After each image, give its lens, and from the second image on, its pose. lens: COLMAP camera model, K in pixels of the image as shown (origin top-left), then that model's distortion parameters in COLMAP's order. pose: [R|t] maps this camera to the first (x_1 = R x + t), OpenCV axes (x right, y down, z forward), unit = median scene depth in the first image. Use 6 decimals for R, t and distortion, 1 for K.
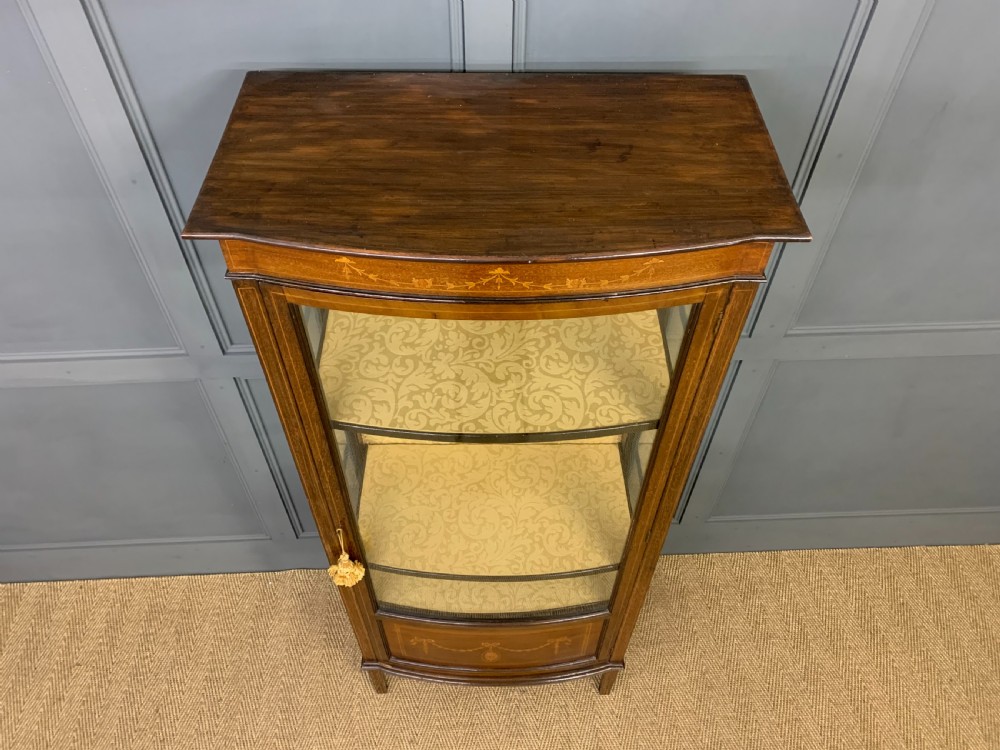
lens RADIAL K [[748.1, 0, 485.6], [0, 748.1, 376.2], [0, 0, 1]] dist [0.111773, -0.000990]
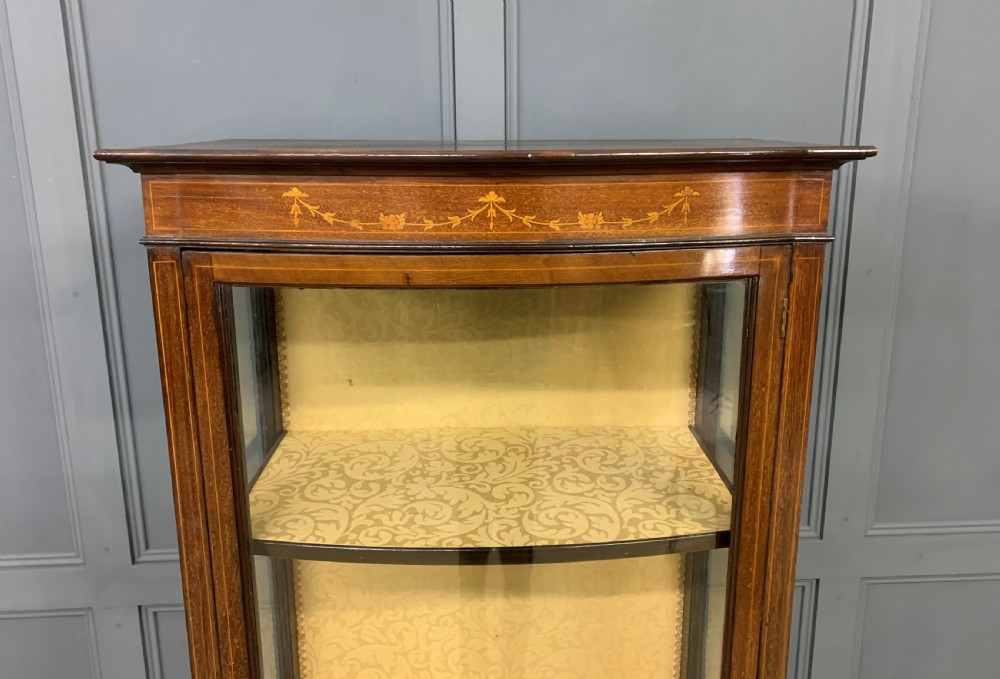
lens RADIAL K [[775.8, 0, 493.3], [0, 775.8, 320.2], [0, 0, 1]] dist [0.081051, -0.143149]
pose [[0.999931, -0.005271, 0.010471, 0.007801], [0.010420, 0.808851, -0.587921, 0.316981], [-0.005370, 0.587989, 0.808851, 0.304885]]
